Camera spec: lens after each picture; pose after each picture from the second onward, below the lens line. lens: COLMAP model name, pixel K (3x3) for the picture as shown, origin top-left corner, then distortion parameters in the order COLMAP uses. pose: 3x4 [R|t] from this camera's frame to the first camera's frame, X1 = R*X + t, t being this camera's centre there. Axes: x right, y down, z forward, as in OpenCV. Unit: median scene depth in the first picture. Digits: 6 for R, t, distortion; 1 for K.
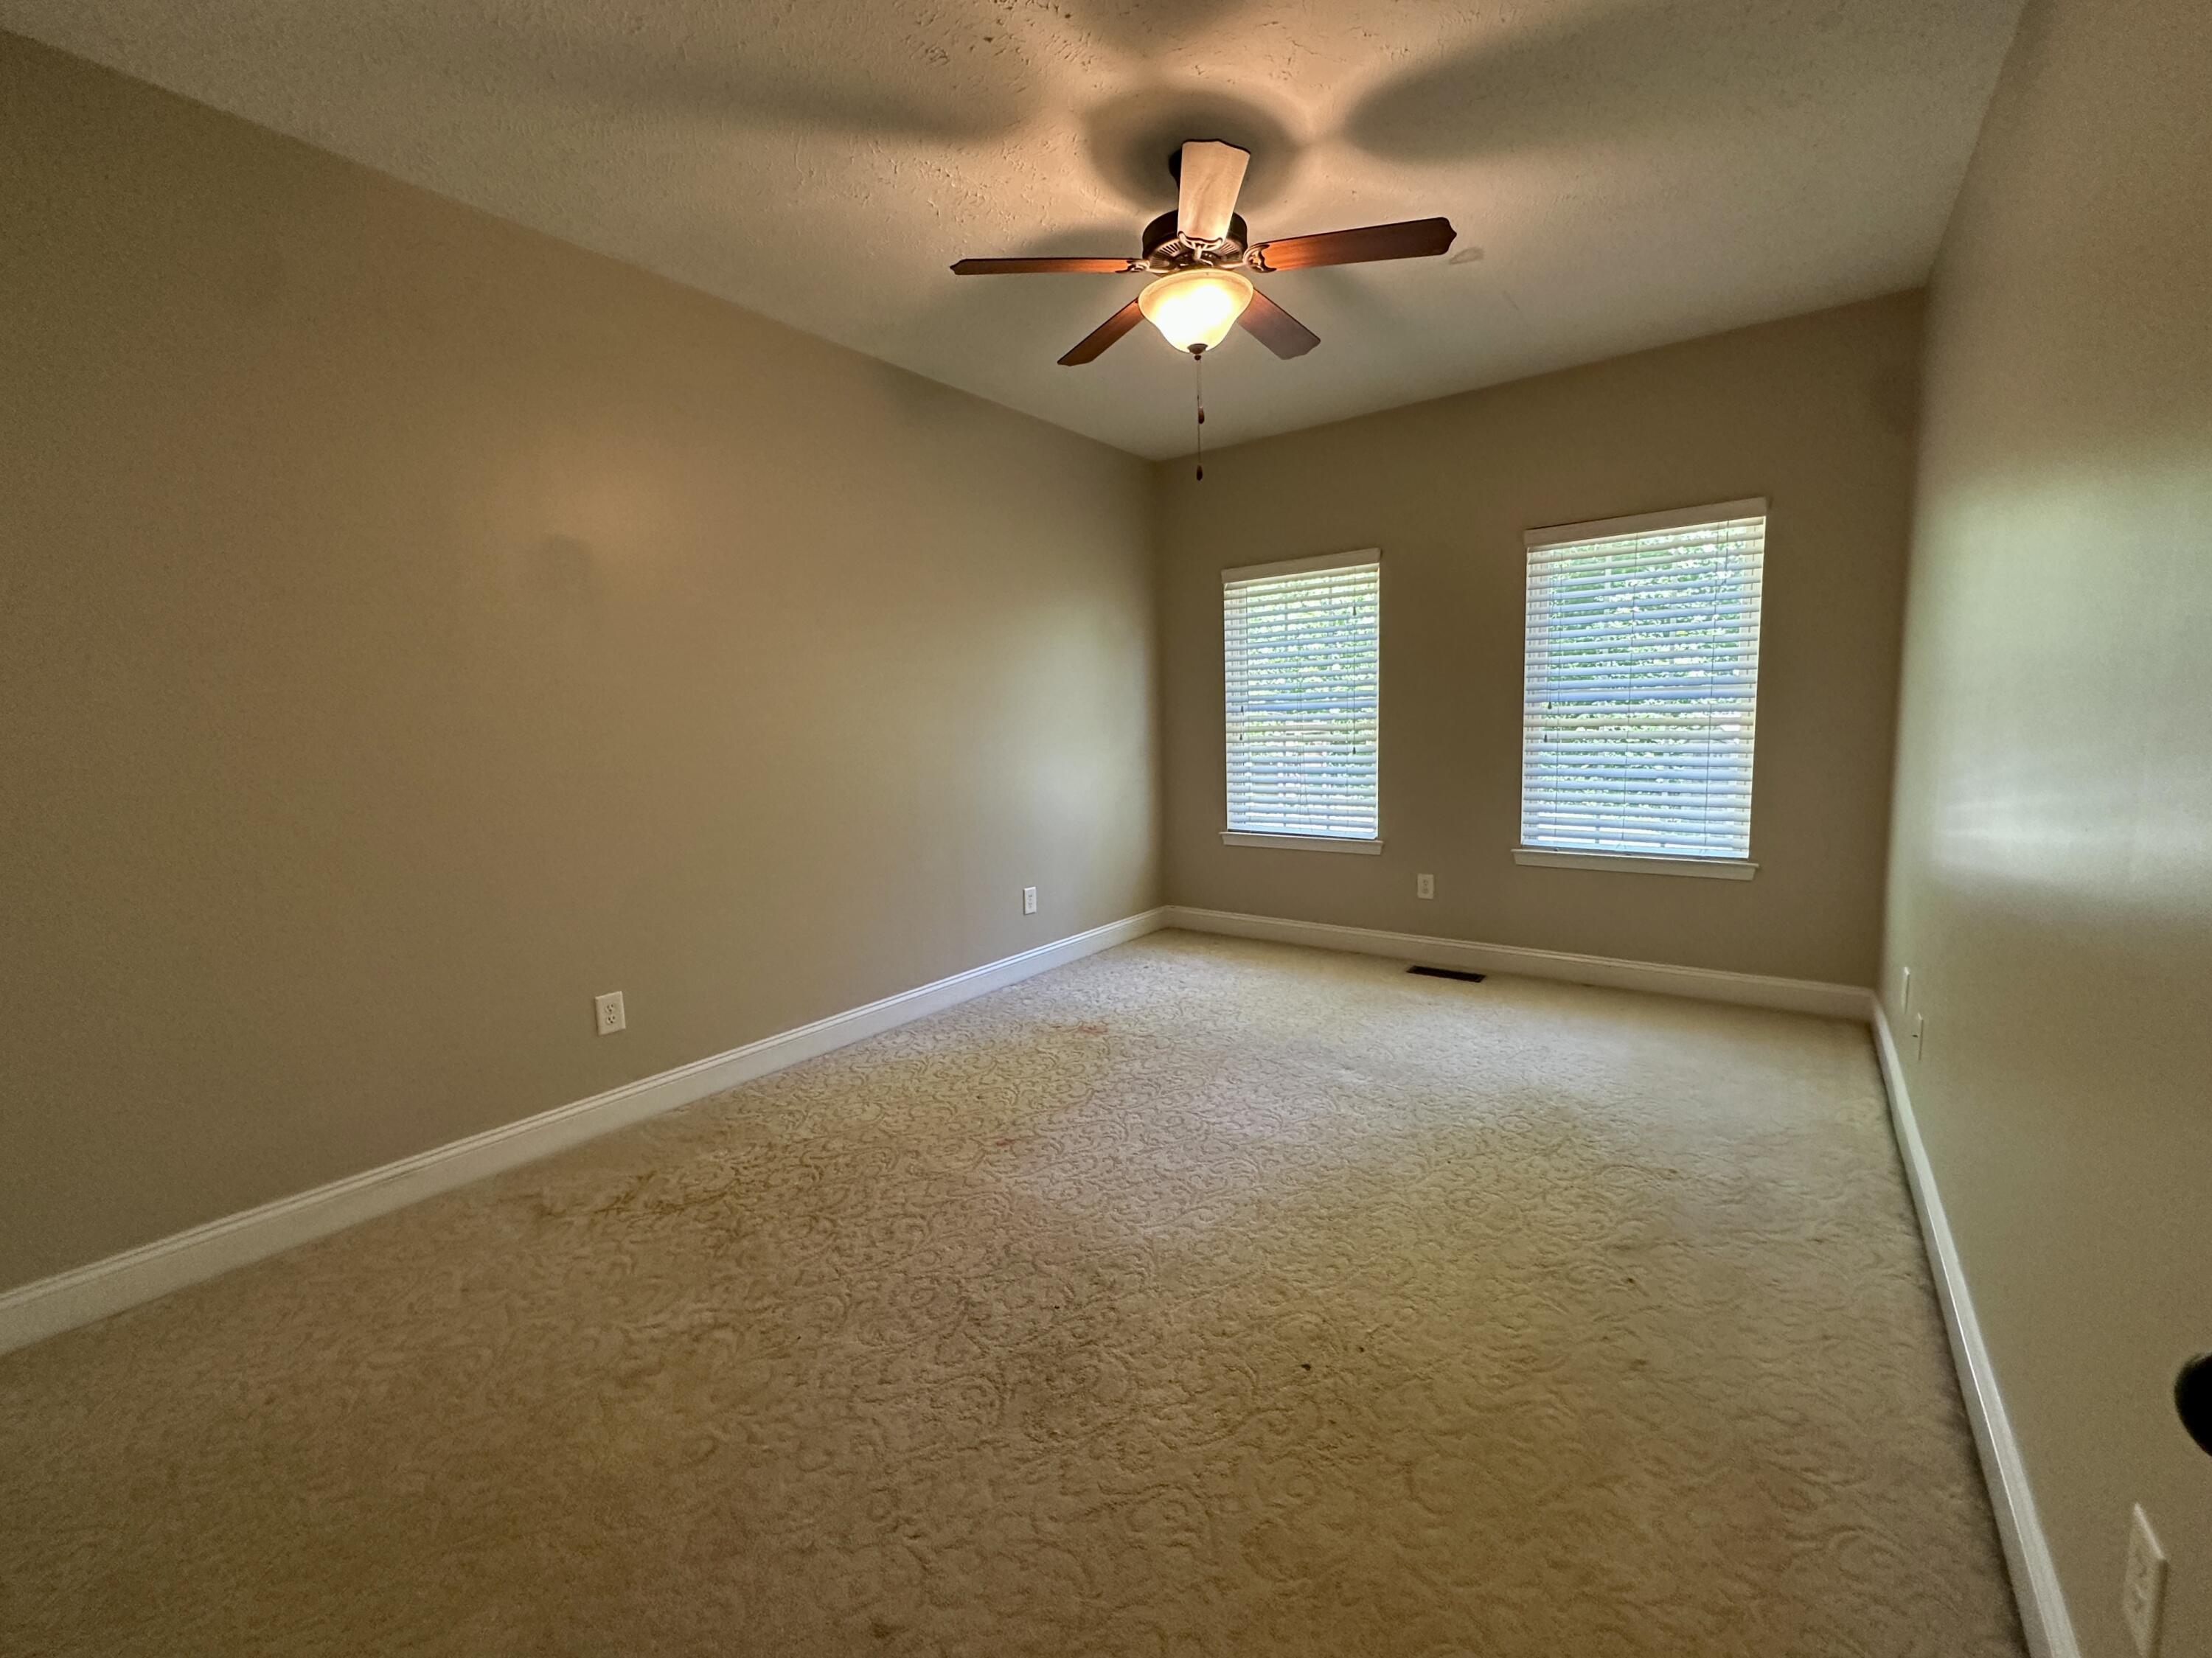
lens RADIAL K [[925.6, 0, 1094.6], [0, 925.6, 818.5], [0, 0, 1]] dist [0.017782, 0.000001]
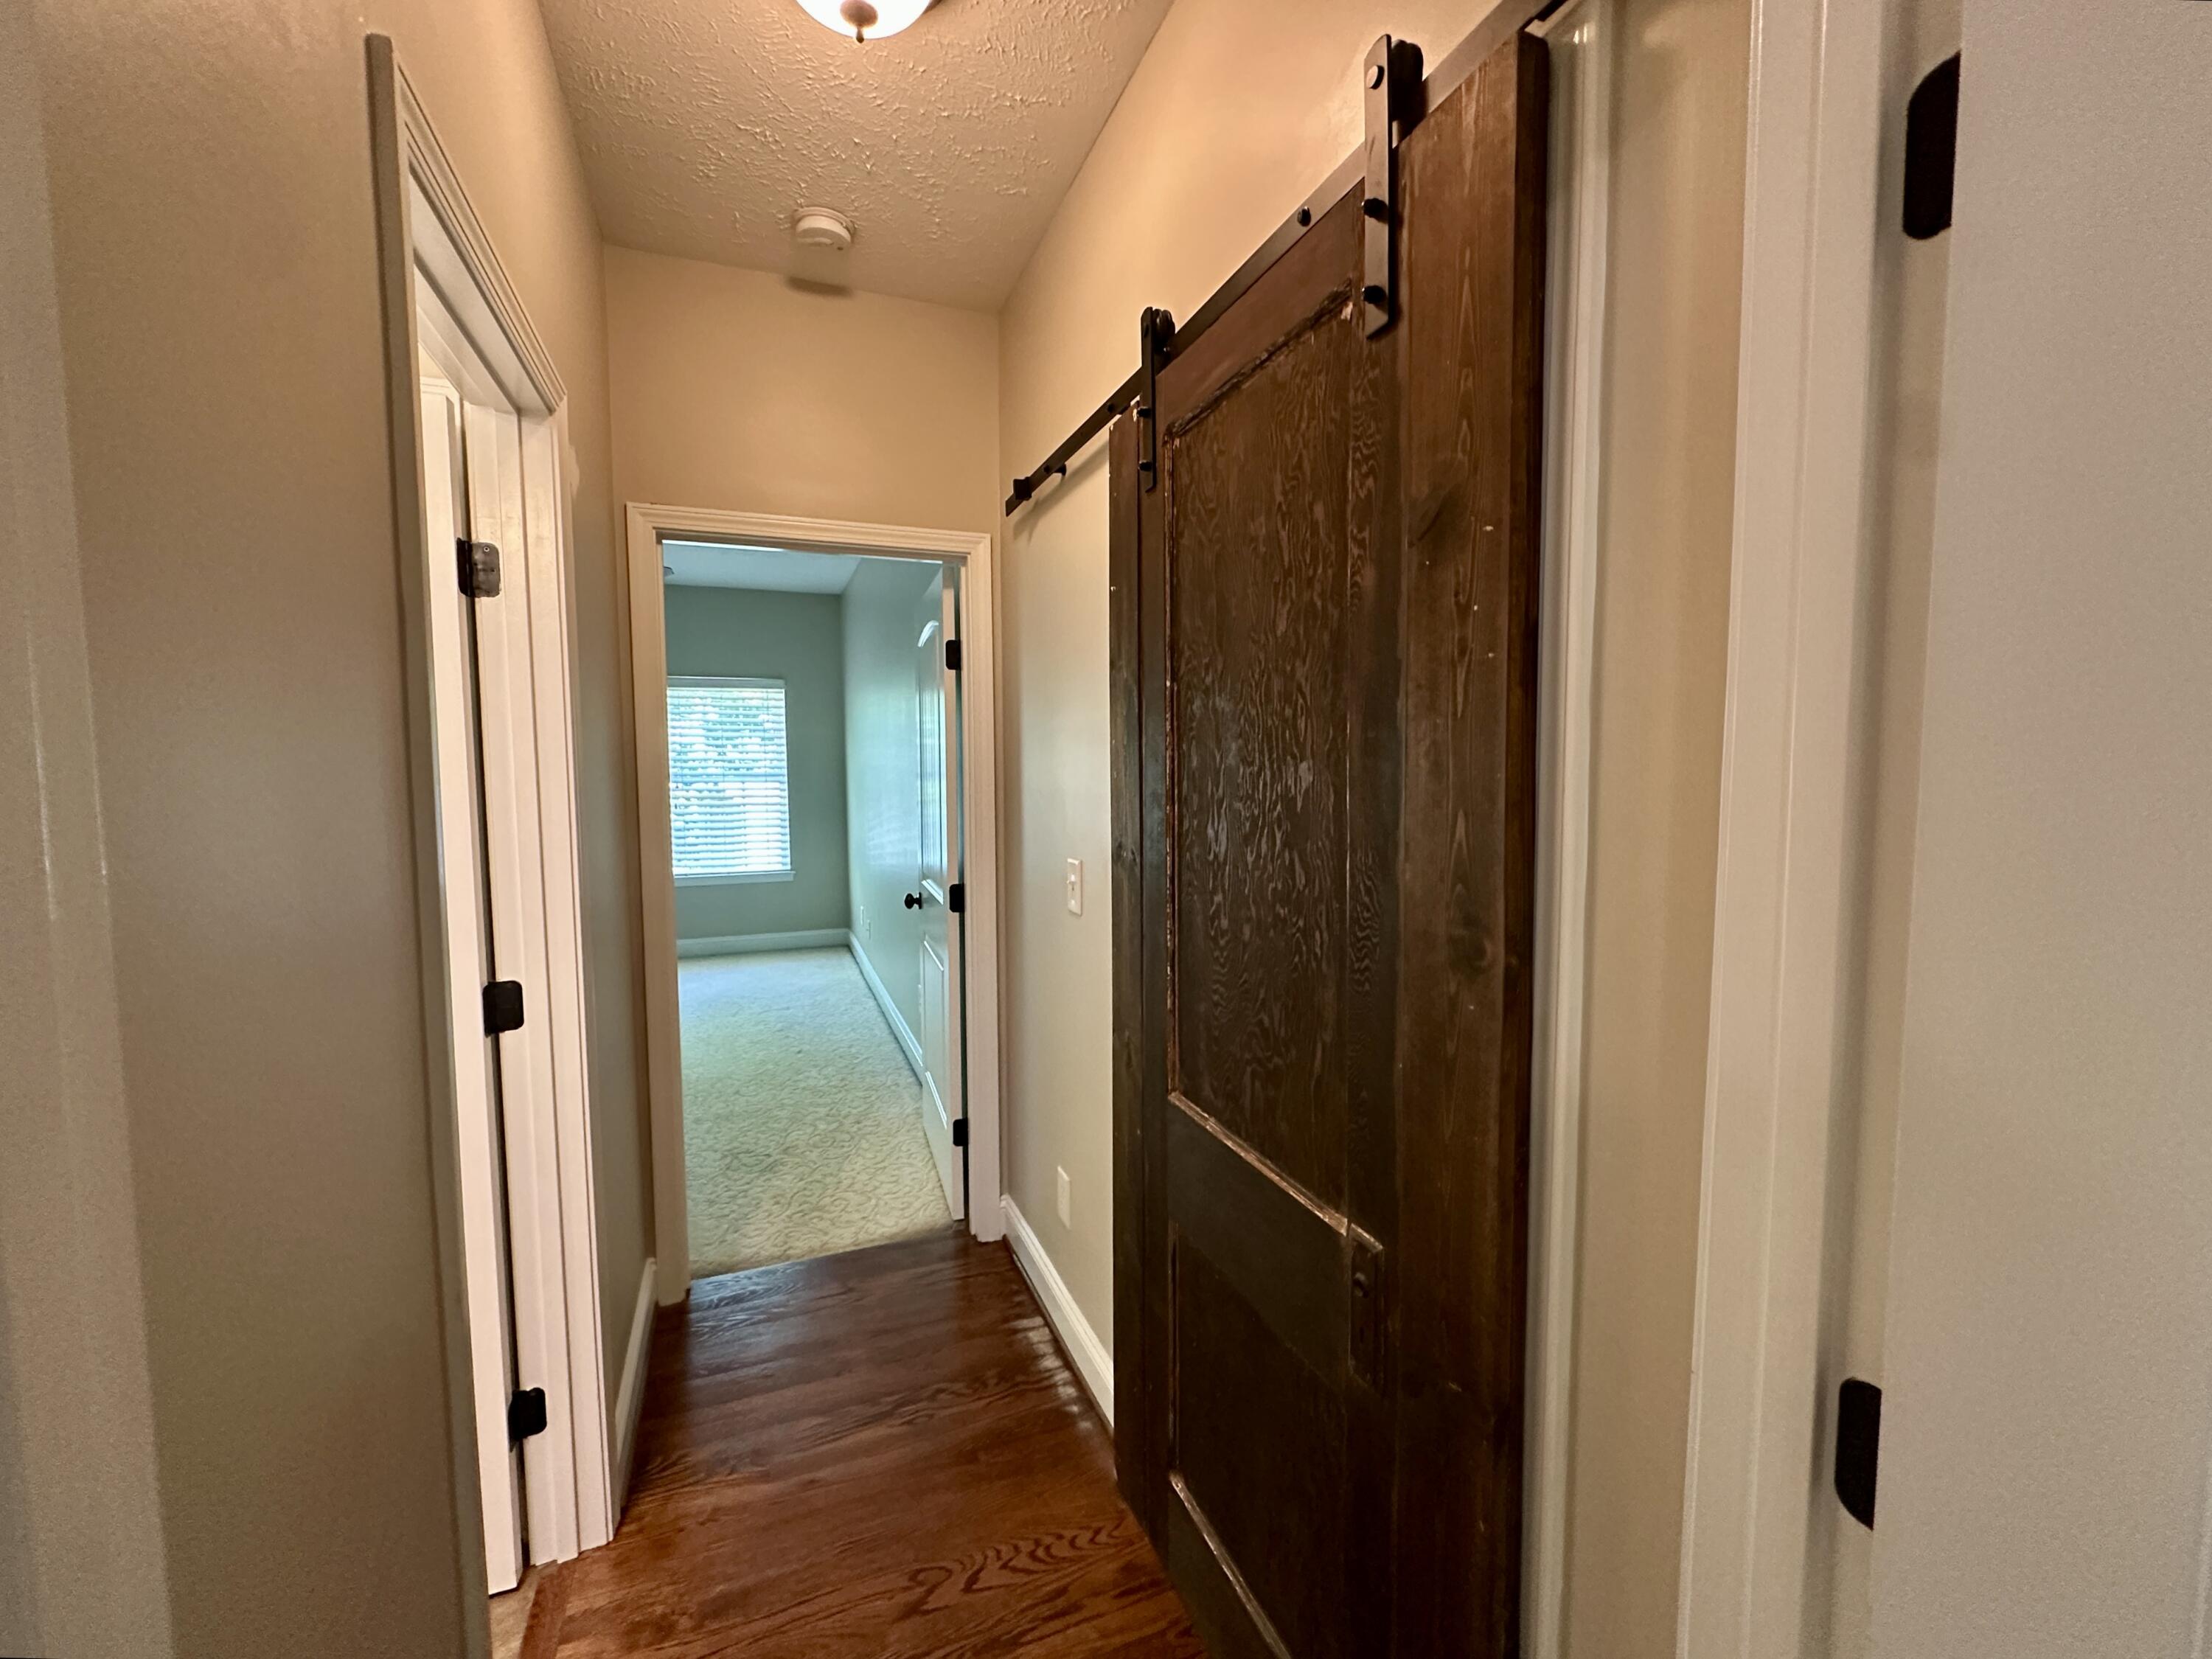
lens RADIAL K [[904.5, 0, 1104.3], [0, 904.5, 824.8], [0, 0, 1]] dist [-0.002142, -0.000163]
pose [[0.534463, -0.032351, 0.844573, -0.448060], [0.092247, 0.995530, -0.020243, 0.045780], [-0.840143, 0.088728, 0.535058, -0.459794]]
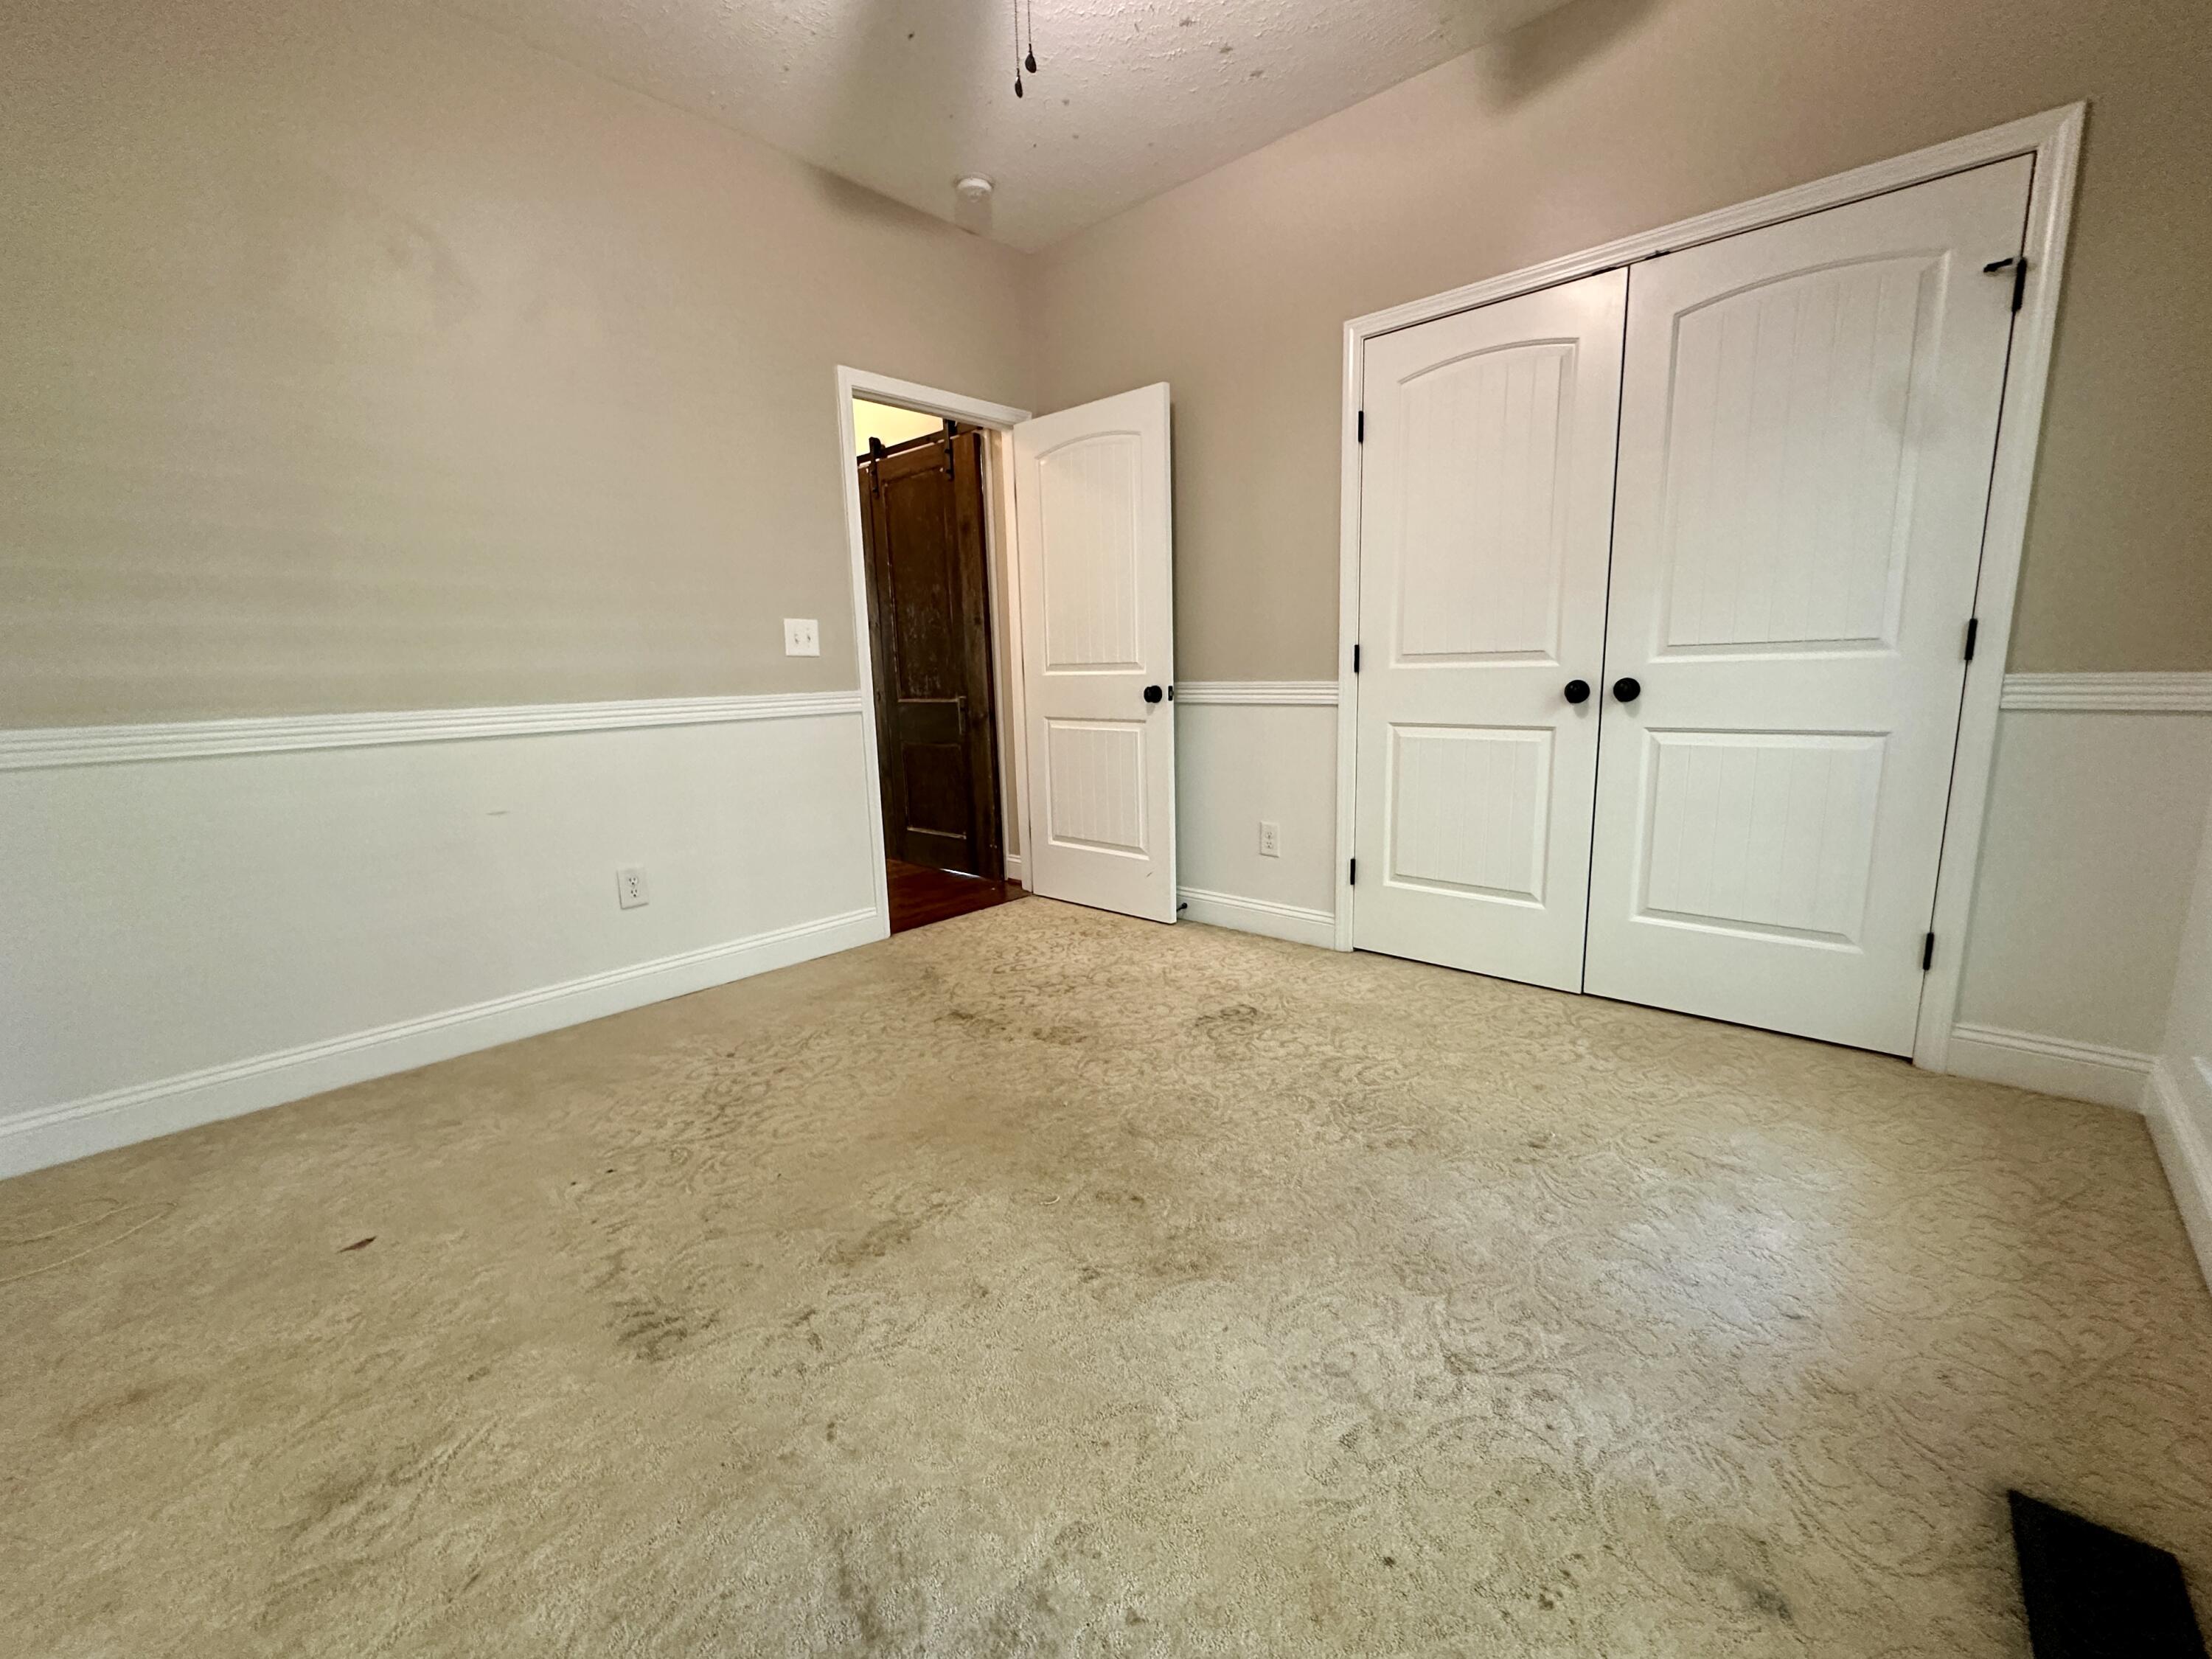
lens RADIAL K [[911.2, 0, 1103.6], [0, 911.2, 828.6], [0, 0, 1]] dist [-0.000841, 0.000059]
pose [[0.104429, -0.151362, 0.982947, -1.265261], [0.145097, 0.980094, 0.135508, 0.192944], [-0.983891, 0.128471, 0.124313, -0.655506]]
